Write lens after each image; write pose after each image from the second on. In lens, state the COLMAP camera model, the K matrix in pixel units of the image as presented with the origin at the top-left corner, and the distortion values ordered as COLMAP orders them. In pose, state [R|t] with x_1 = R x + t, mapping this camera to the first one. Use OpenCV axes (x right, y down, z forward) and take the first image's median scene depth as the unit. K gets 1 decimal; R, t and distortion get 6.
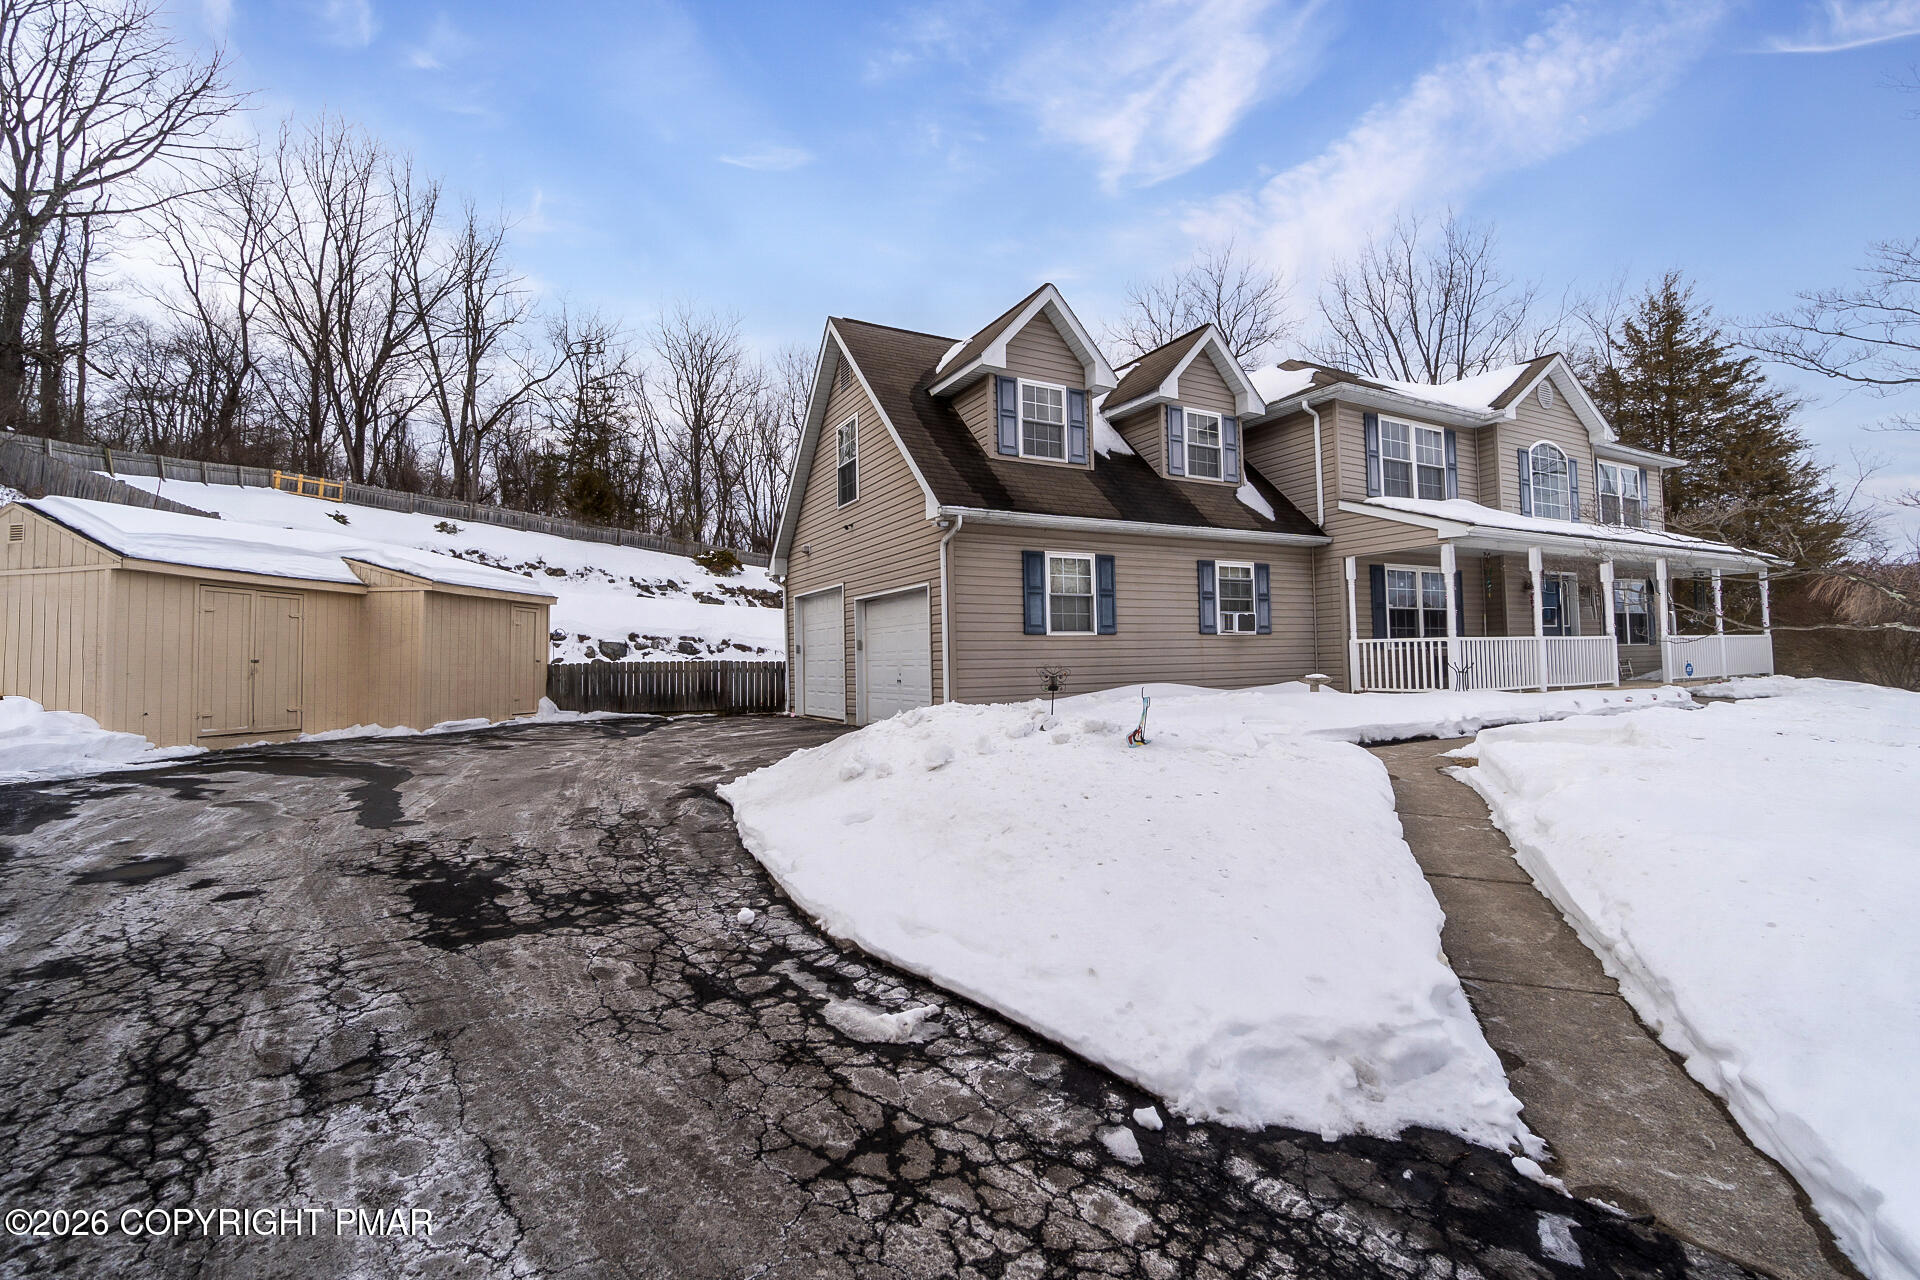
lens RADIAL K [[818.6, 0, 954.9], [0, 818.6, 626.0], [0, 0, 1]] dist [-0.008841, 0.000704]
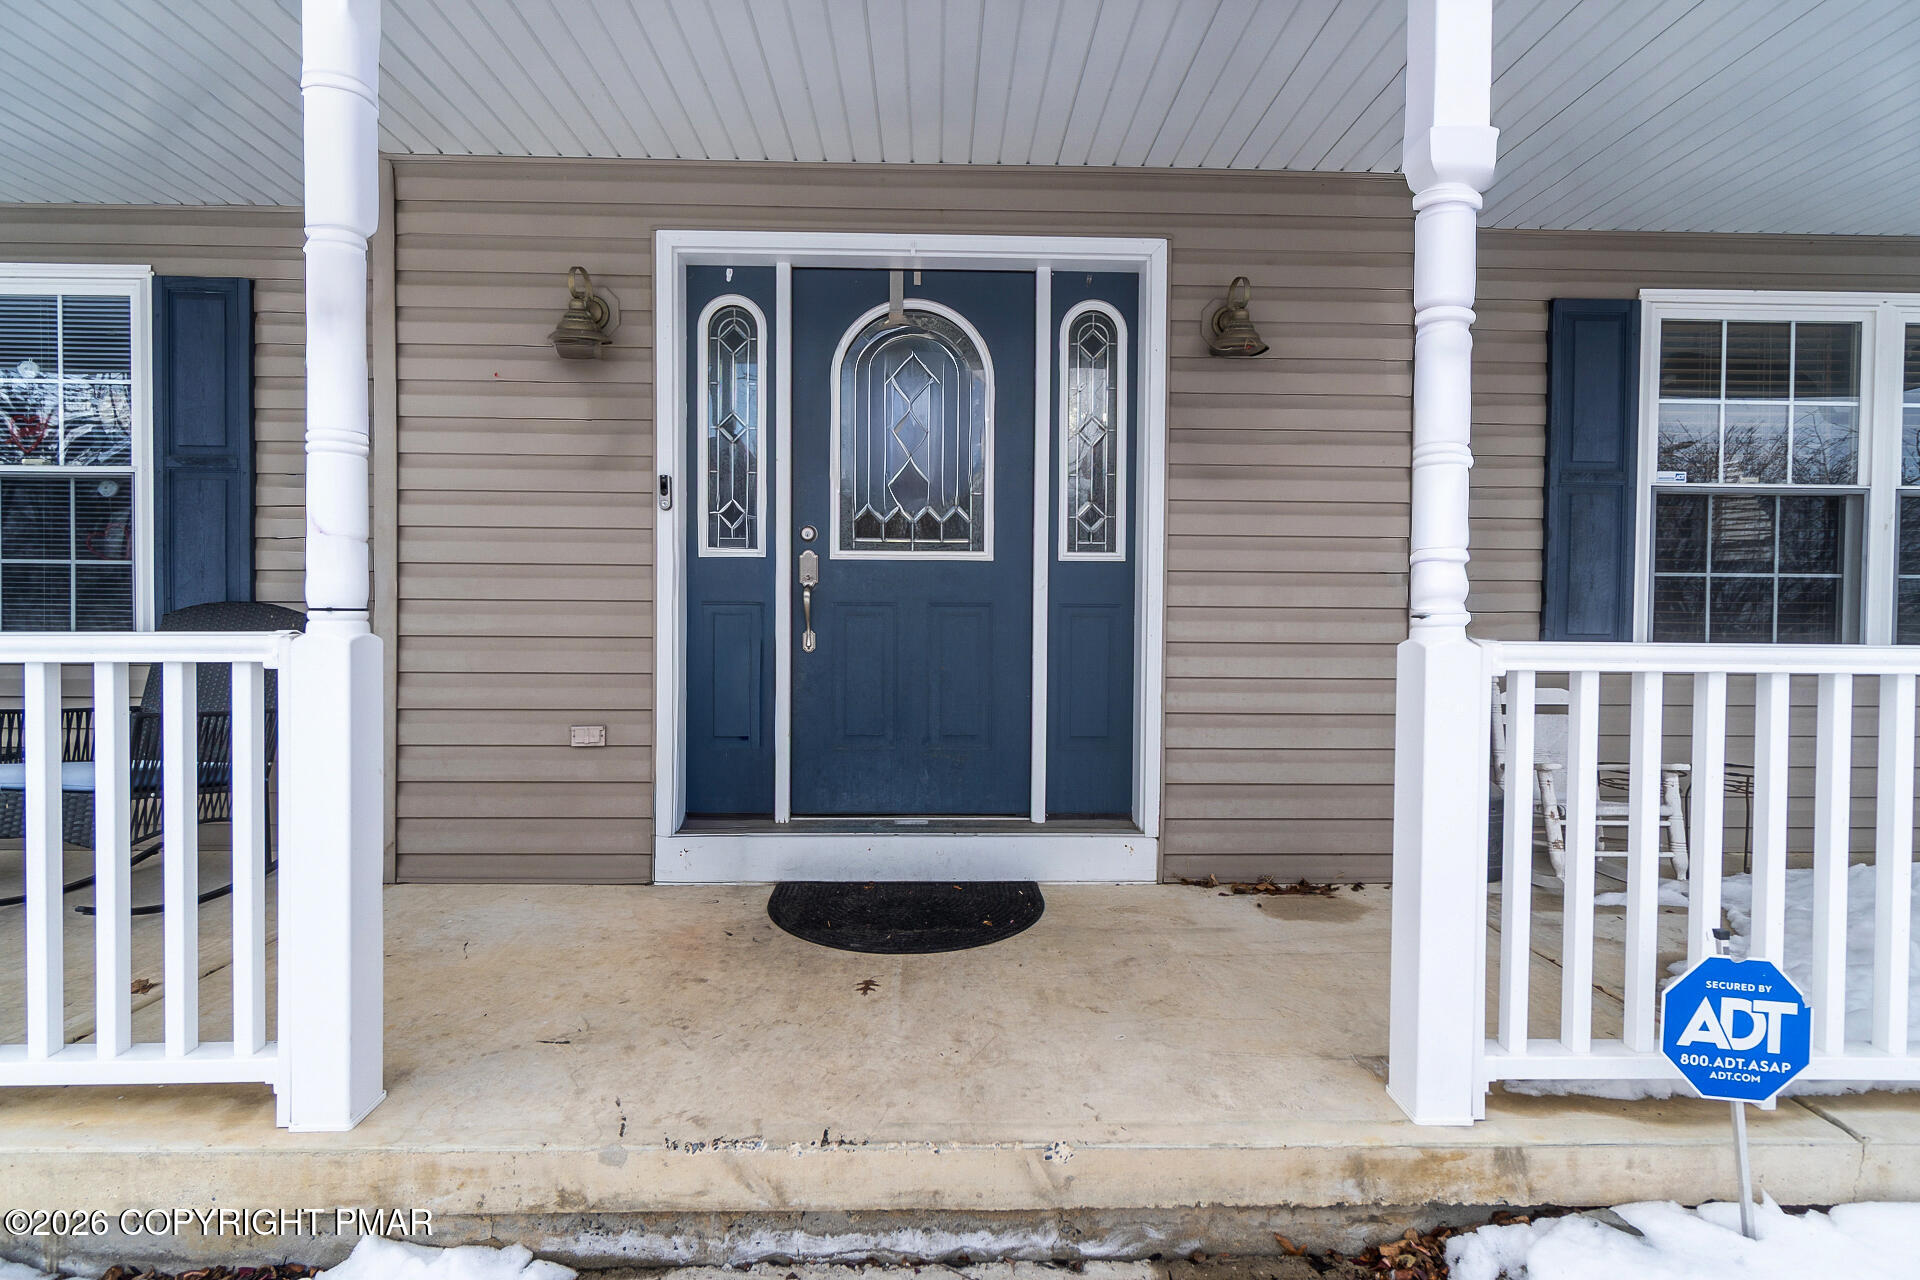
lens RADIAL K [[830.6, 0, 958.4], [0, 830.6, 595.5], [0, 0, 1]] dist [-0.001342, 0.000007]
pose [[0.890429, 0.026879, -0.454328, 0.499030], [-0.003135, 0.998593, 0.052934, -0.003625], [0.455112, -0.045709, 0.889260, 0.753508]]
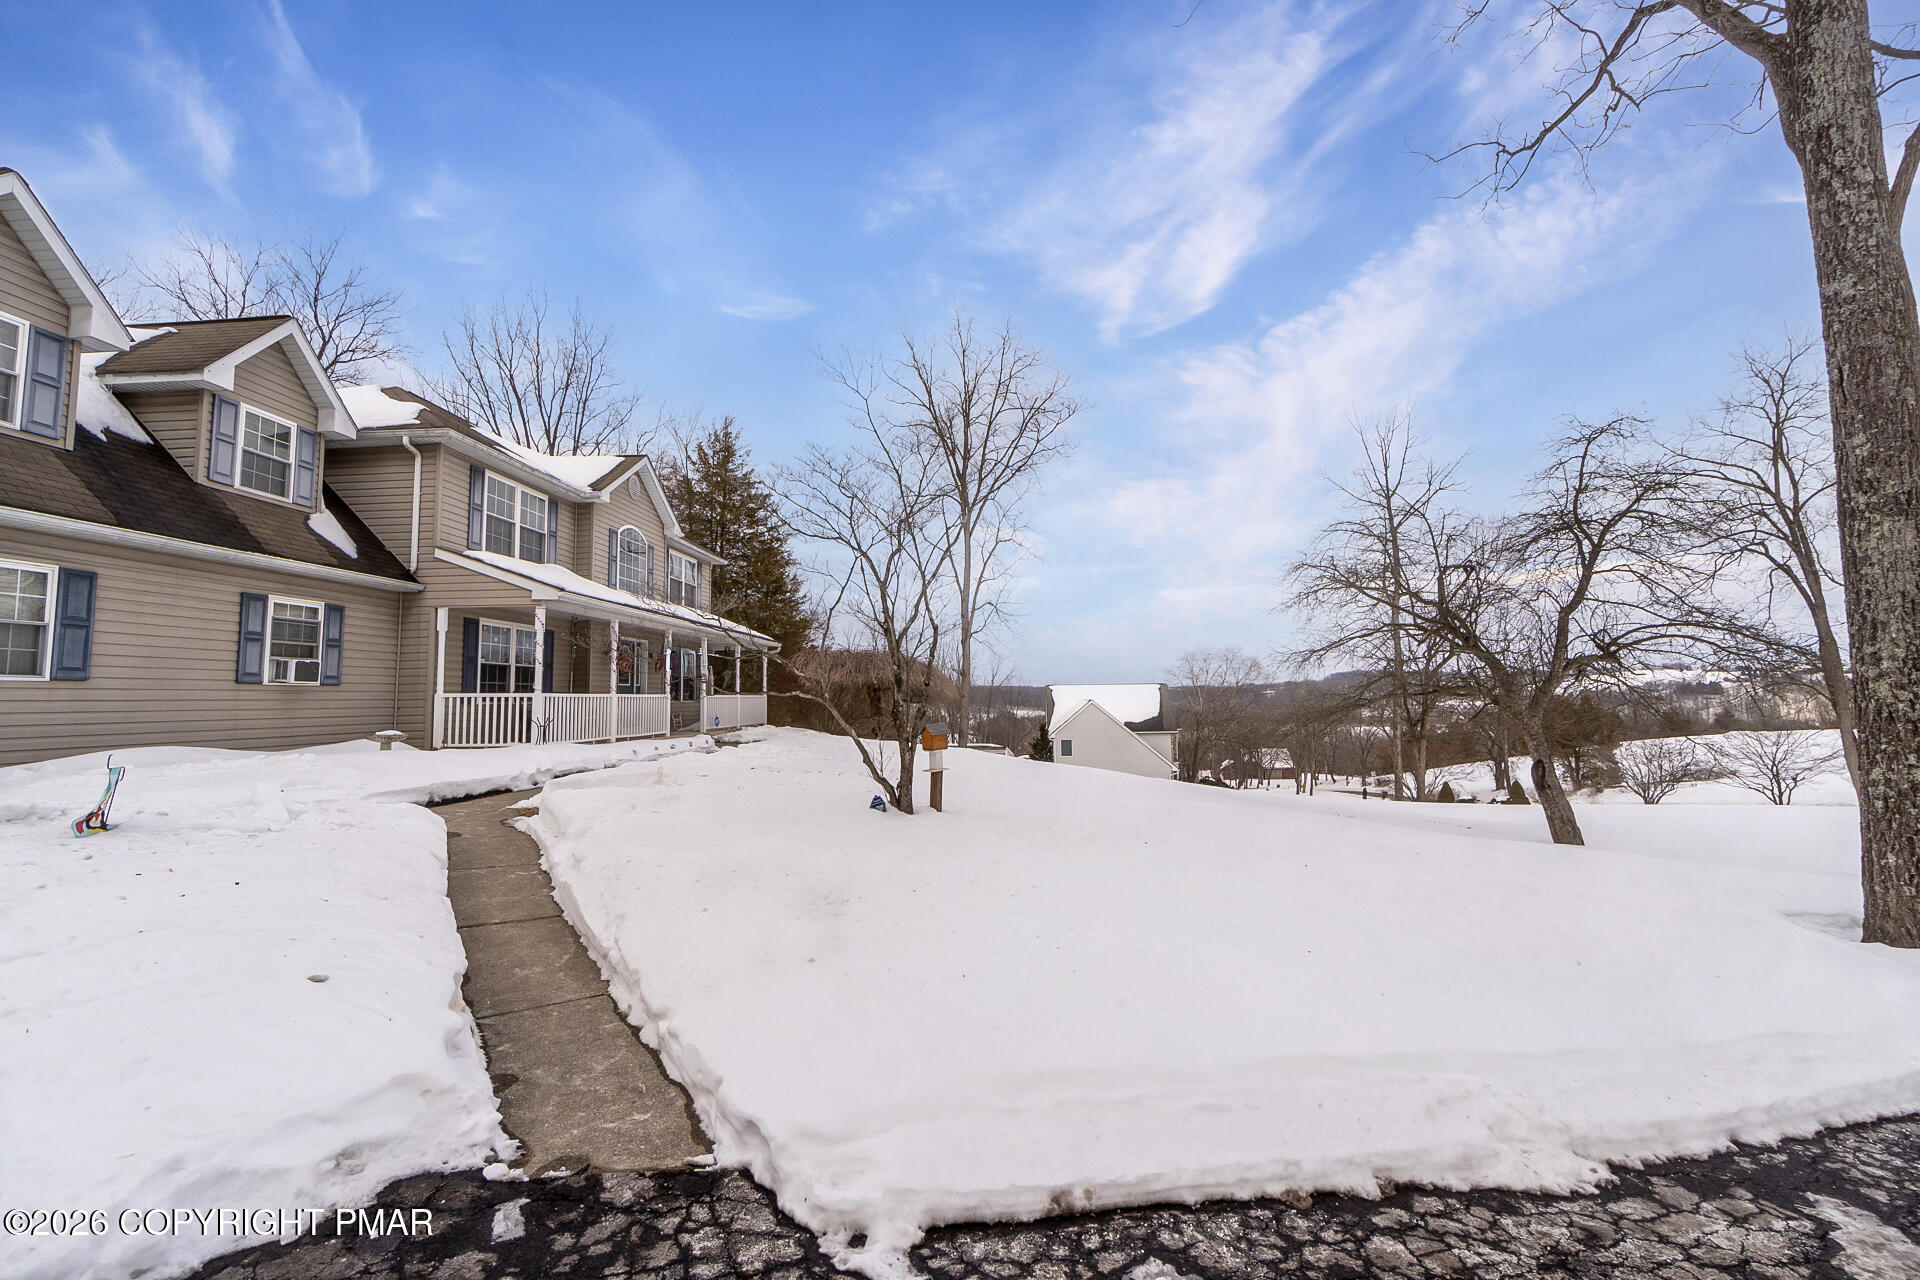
lens RADIAL K [[818.6, 0, 954.9], [0, 818.6, 626.0], [0, 0, 1]] dist [-0.008841, 0.000704]
pose [[0.540440, 0.086831, 0.836890, 0.006566], [-0.032312, 0.996069, -0.082480, -0.003142], [-0.840762, 0.017534, 0.541121, -0.029818]]
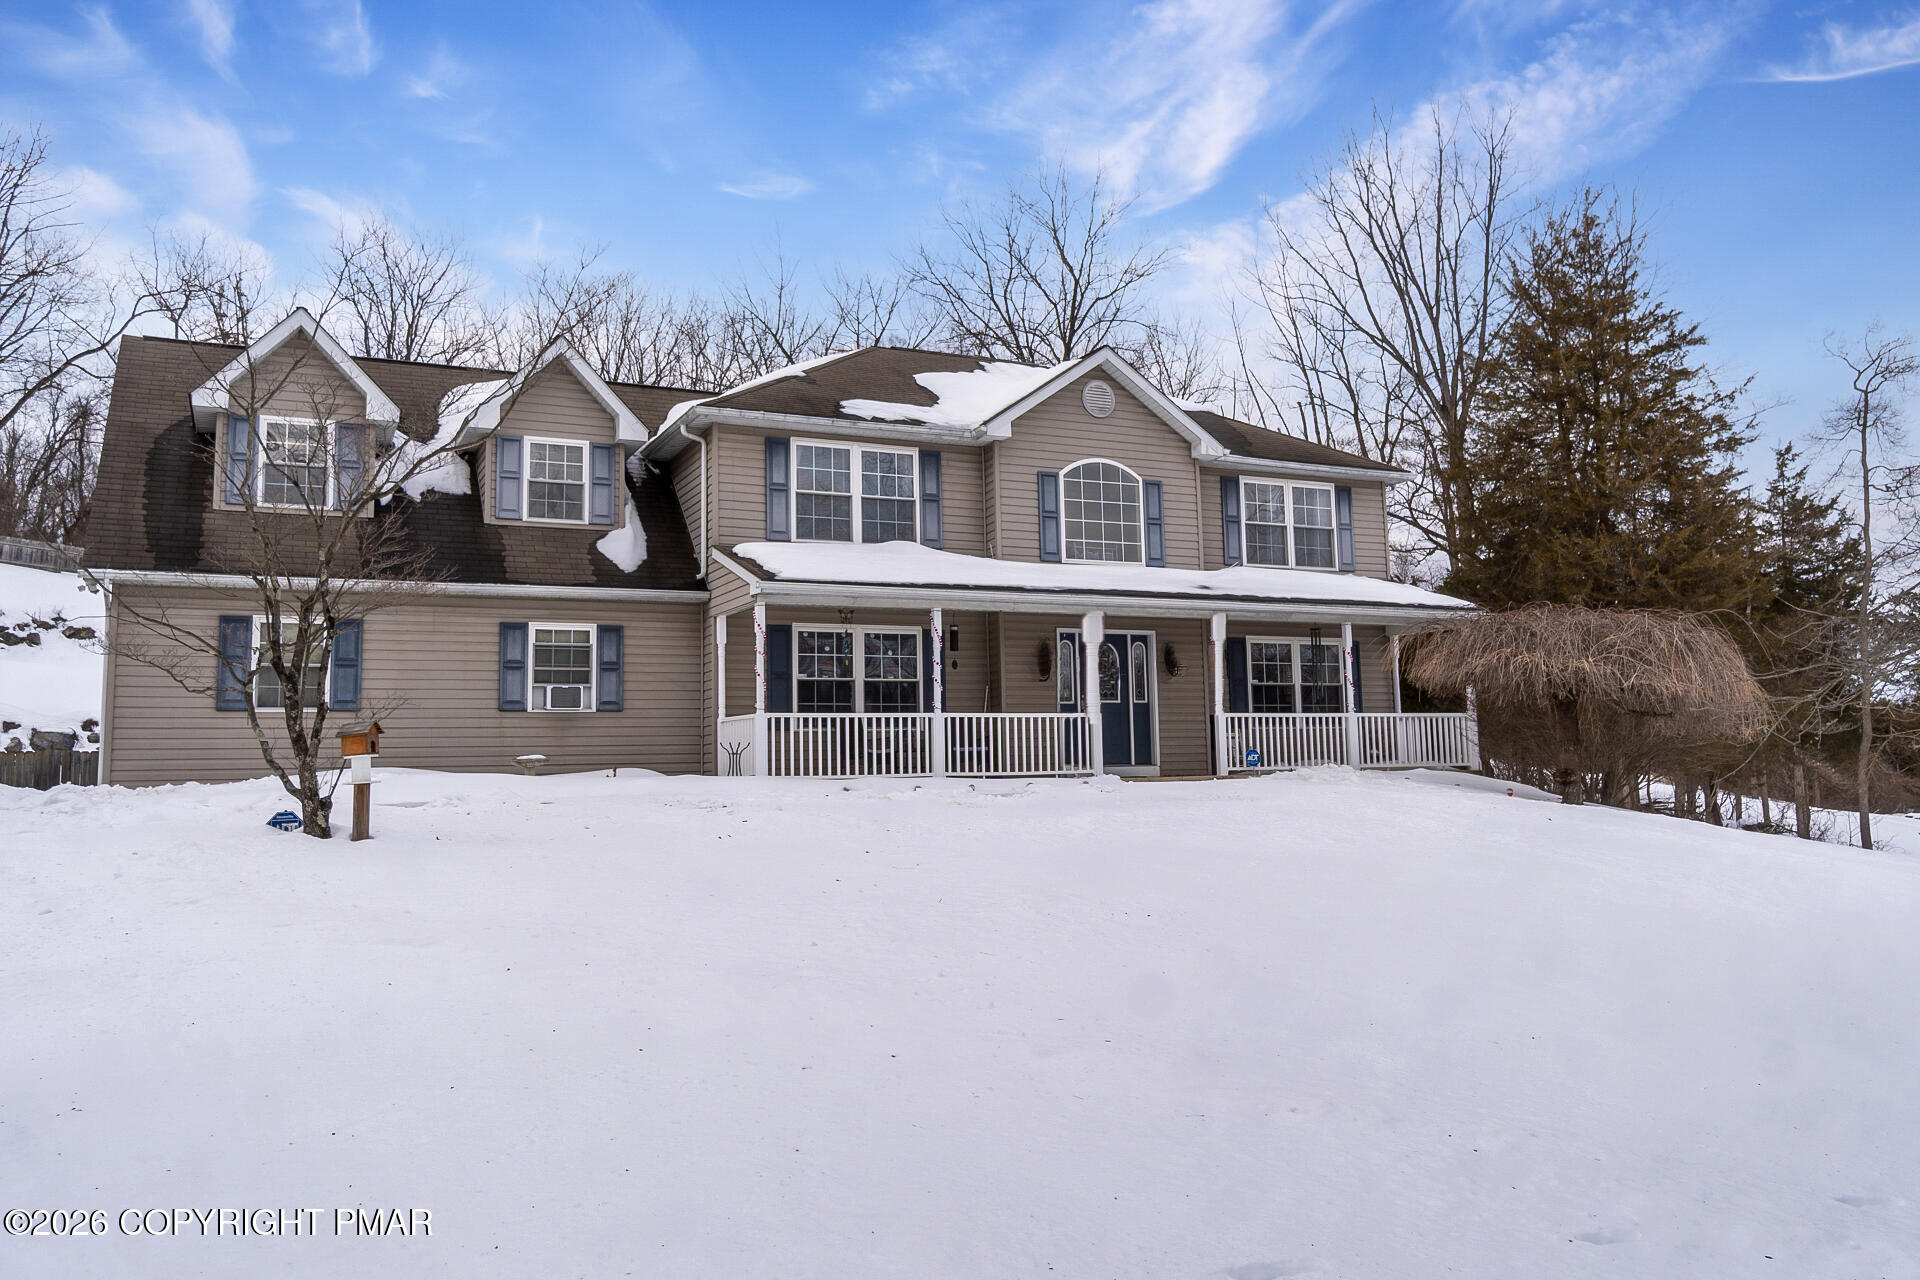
lens RADIAL K [[1469.2, 0, 960.0], [0, 1469.2, 640.0], [0, 0, 1]] dist [0.001350, 0.000434]
pose [[0.998895, -0.003210, -0.046884, 0.817140], [0.000900, 0.998788, -0.049213, 0.011248], [0.046985, 0.049116, 0.997687, -0.461605]]
